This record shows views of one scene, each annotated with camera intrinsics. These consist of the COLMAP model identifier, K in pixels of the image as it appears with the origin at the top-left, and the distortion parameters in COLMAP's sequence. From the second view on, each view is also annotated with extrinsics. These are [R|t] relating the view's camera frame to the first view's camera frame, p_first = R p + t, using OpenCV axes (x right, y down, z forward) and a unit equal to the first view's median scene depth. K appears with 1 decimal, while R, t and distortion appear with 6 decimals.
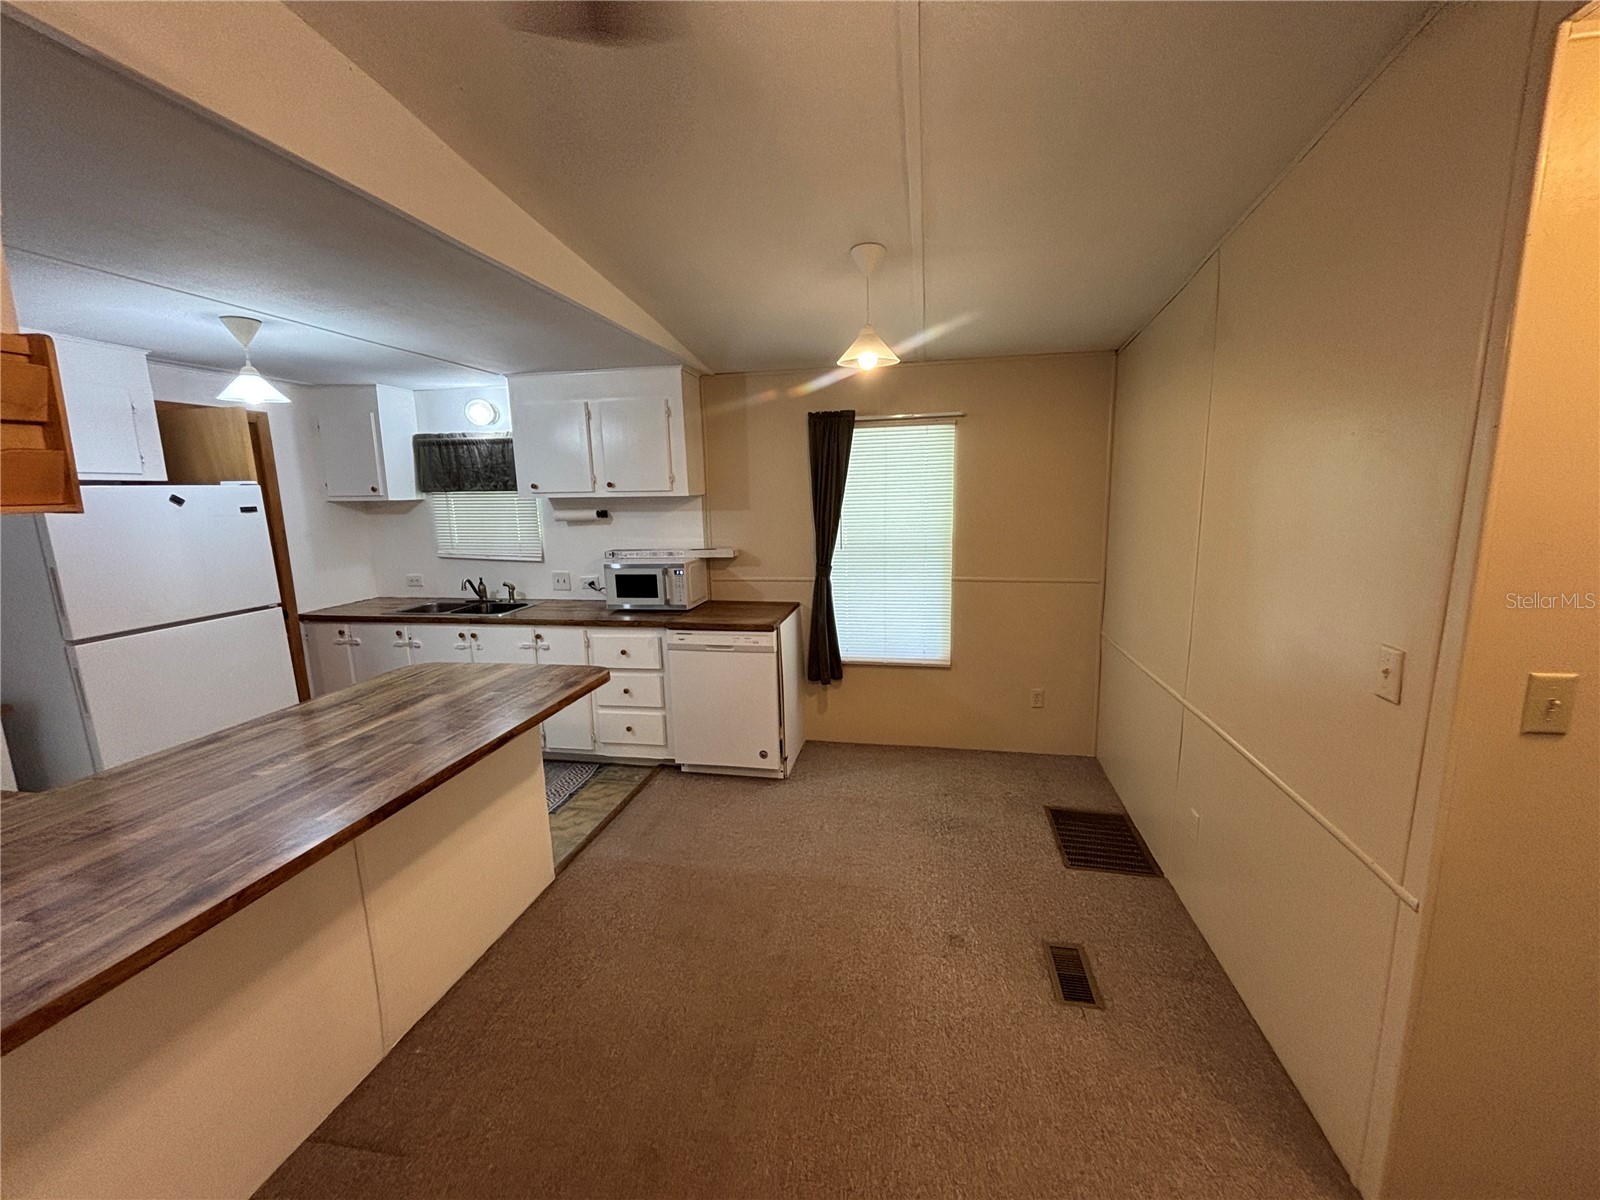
lens RADIAL K [[660.8, 0, 800.0], [0, 660.8, 600.0], [0, 0, 1]] dist [-0.002525, 0.000751]
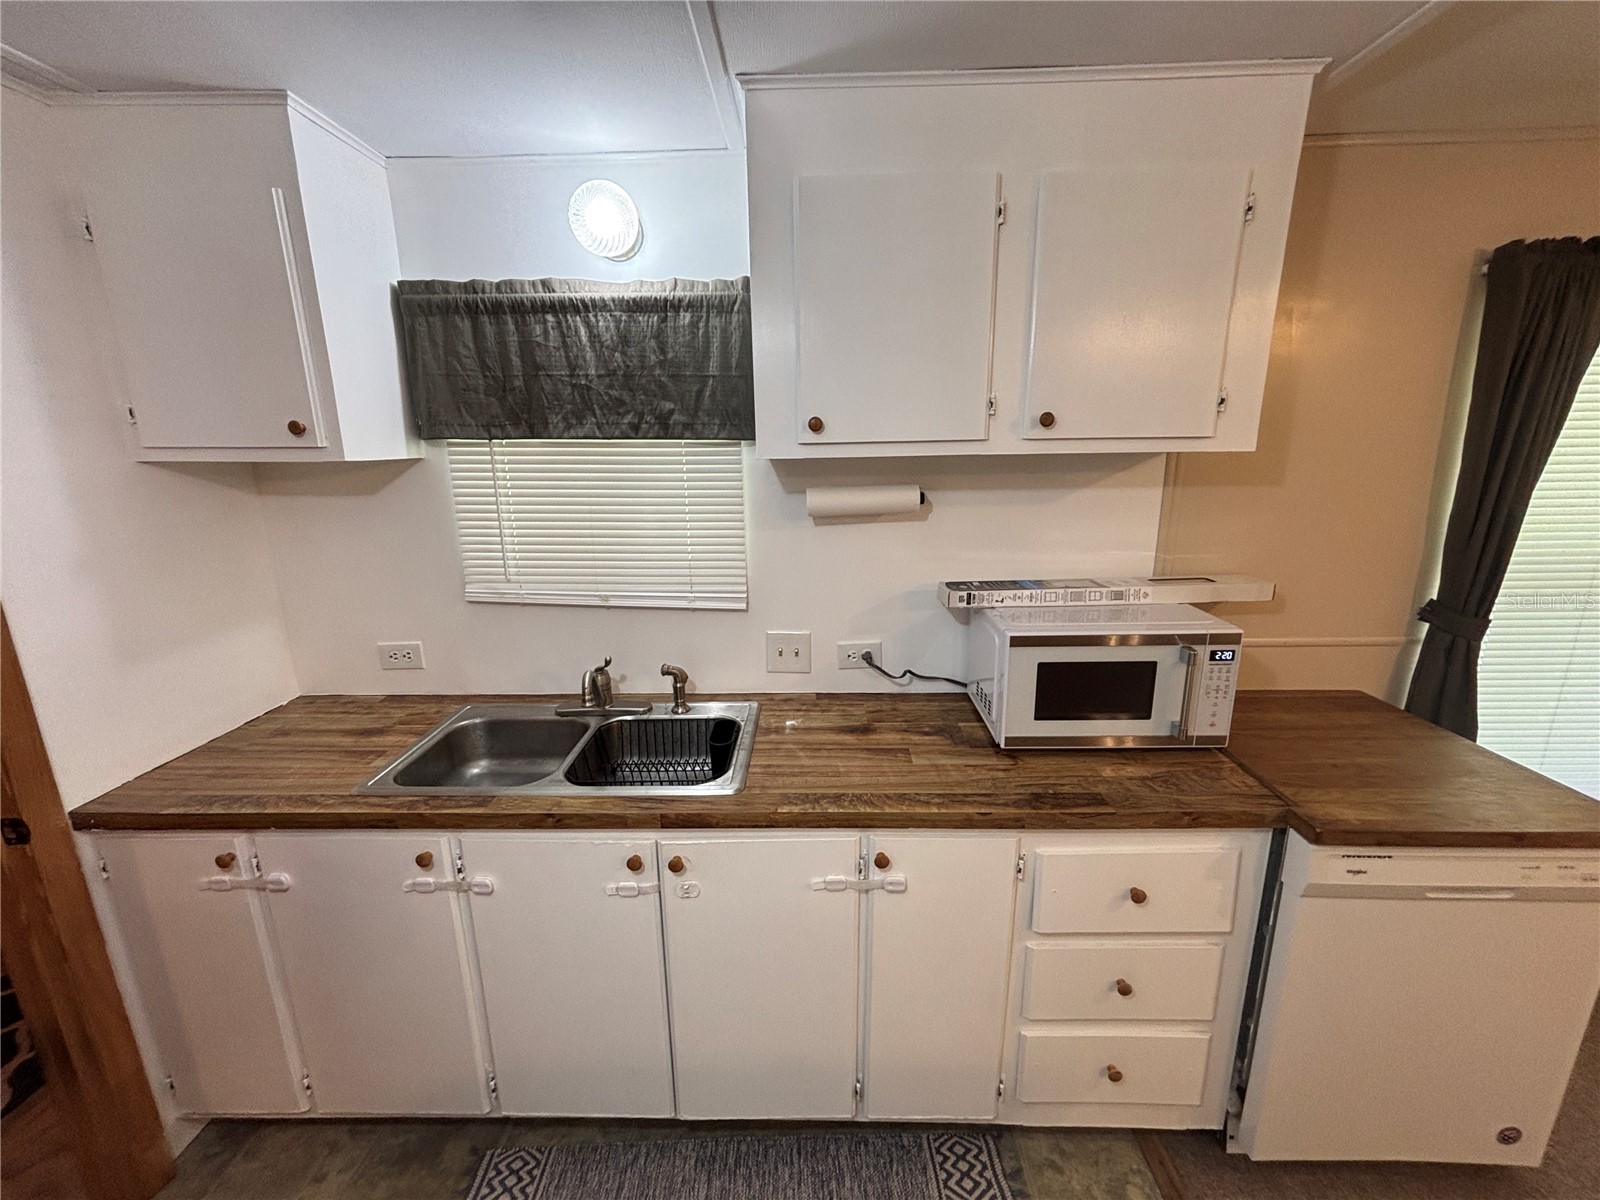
lens RADIAL K [[657.1, 0, 800.0], [0, 657.1, 600.0], [0, 0, 1]] dist [0.009942, 0.000173]
pose [[0.986343, -0.031529, 0.161661, -0.461862], [0.021145, 0.997625, 0.065560, -0.099174], [-0.163344, -0.061246, 0.984666, 0.635431]]
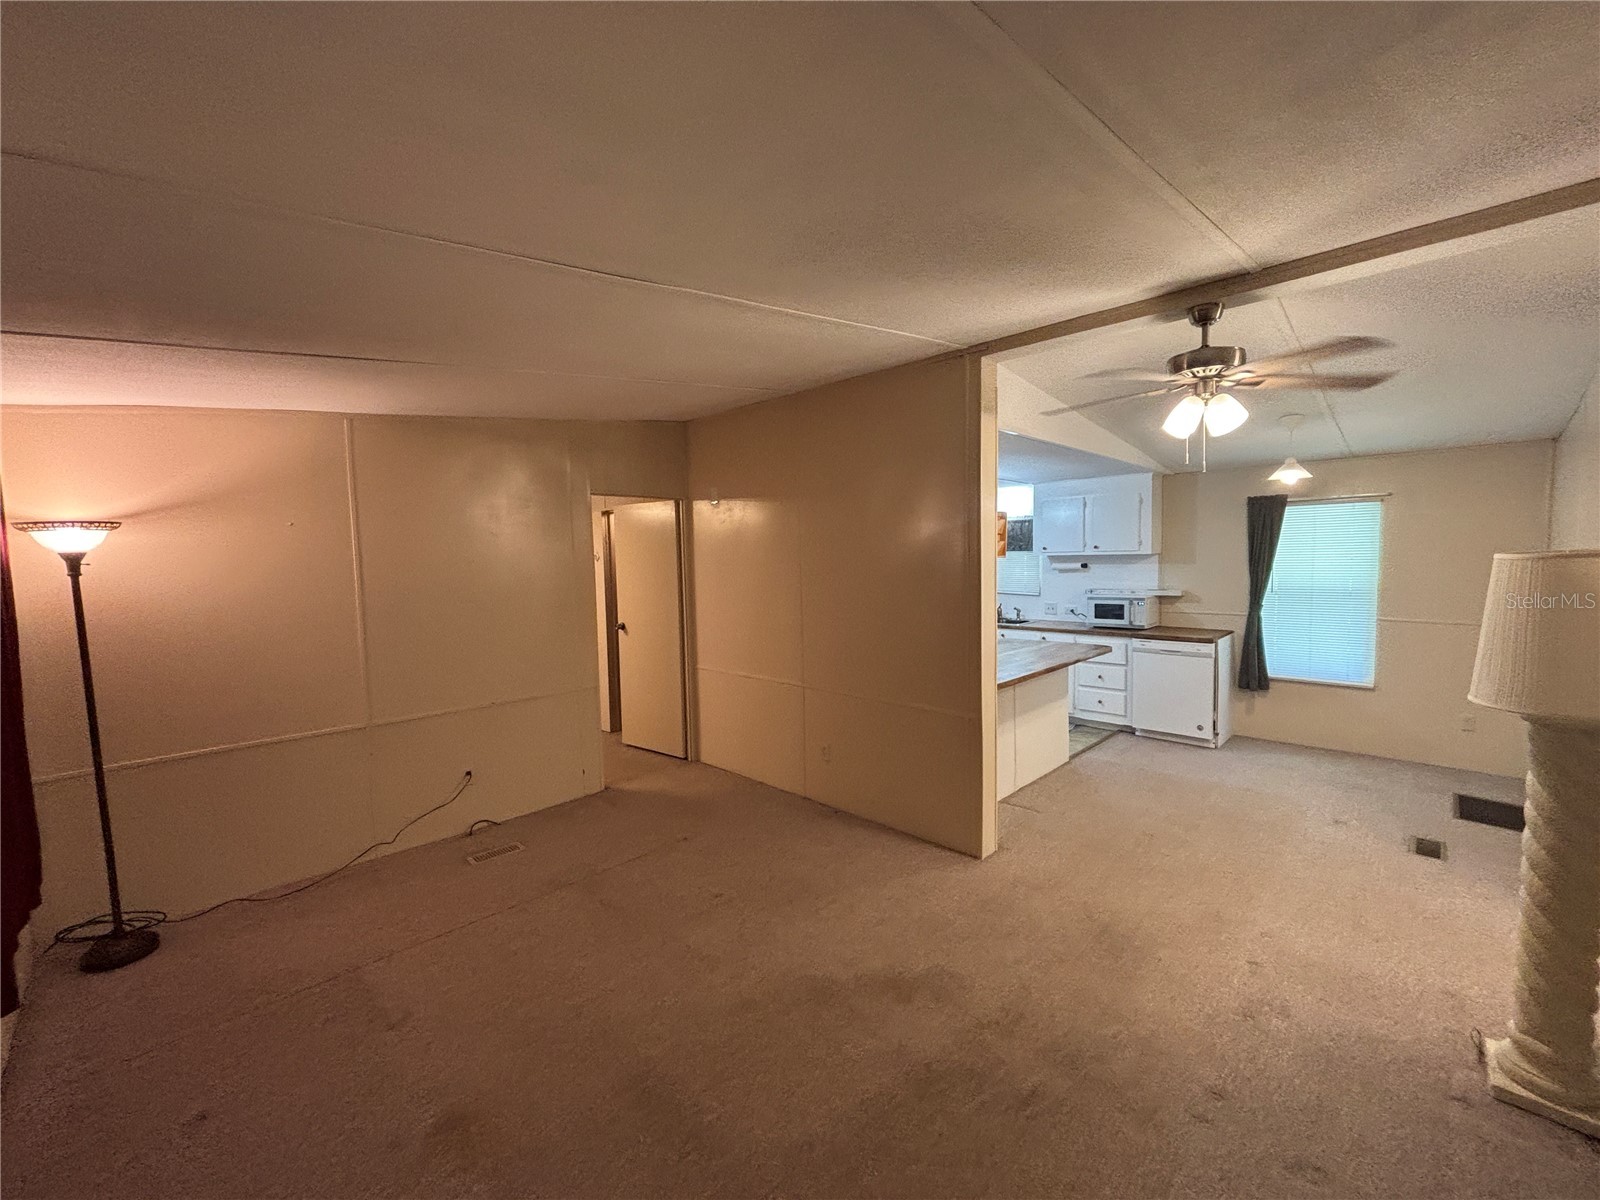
lens RADIAL K [[660.8, 0, 800.0], [0, 660.8, 600.0], [0, 0, 1]] dist [-0.002525, 0.000751]
pose [[0.837543, 0.041007, -0.544831, -0.010796], [-0.089062, 0.994089, -0.062091, 0.109591], [0.539064, 0.100528, 0.836244, -0.670989]]
